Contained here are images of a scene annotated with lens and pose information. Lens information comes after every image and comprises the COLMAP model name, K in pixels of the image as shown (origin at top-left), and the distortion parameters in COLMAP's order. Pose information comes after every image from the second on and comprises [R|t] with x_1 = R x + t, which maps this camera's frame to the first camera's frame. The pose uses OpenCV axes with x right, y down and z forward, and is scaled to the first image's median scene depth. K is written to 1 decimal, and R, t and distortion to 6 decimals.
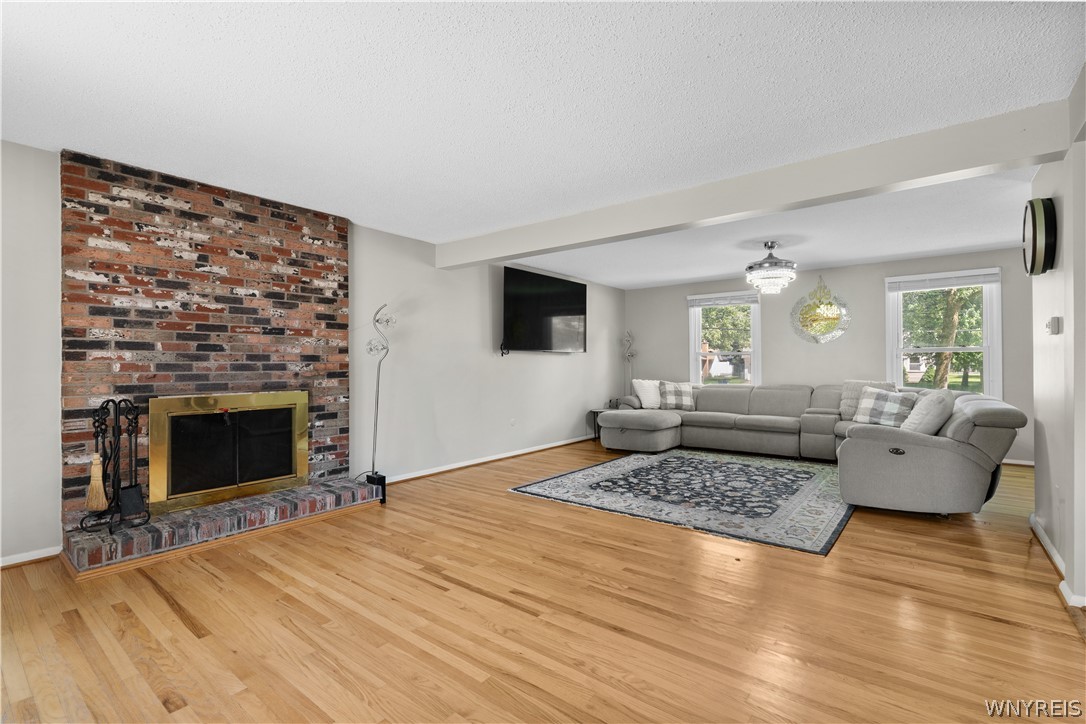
lens RADIAL K [[492.0, 0, 547.1], [0, 492.0, 361.7], [0, 0, 1]] dist [-0.009254, 0.001948]
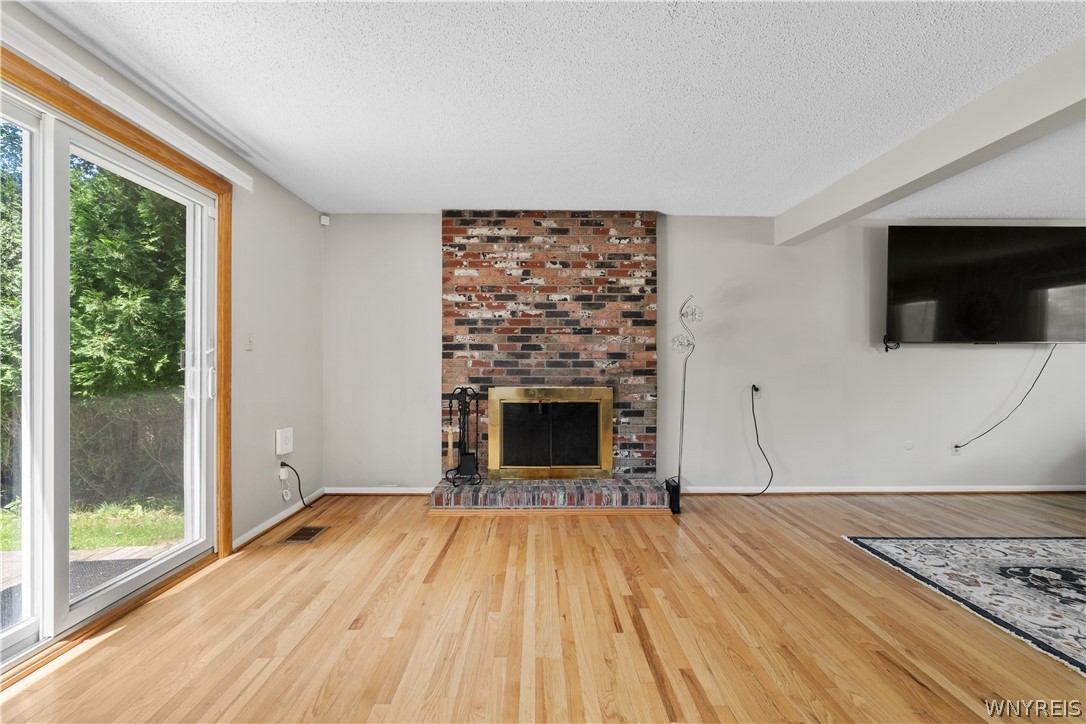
lens RADIAL K [[492.0, 0, 542.3], [0, 492.0, 365.4], [0, 0, 1]] dist [-0.009254, 0.001948]
pose [[0.630621, 0.006936, -0.776060, 0.235405], [0.000736, 0.999954, 0.009535, 0.003330], [0.776091, -0.006583, 0.630587, 0.247472]]
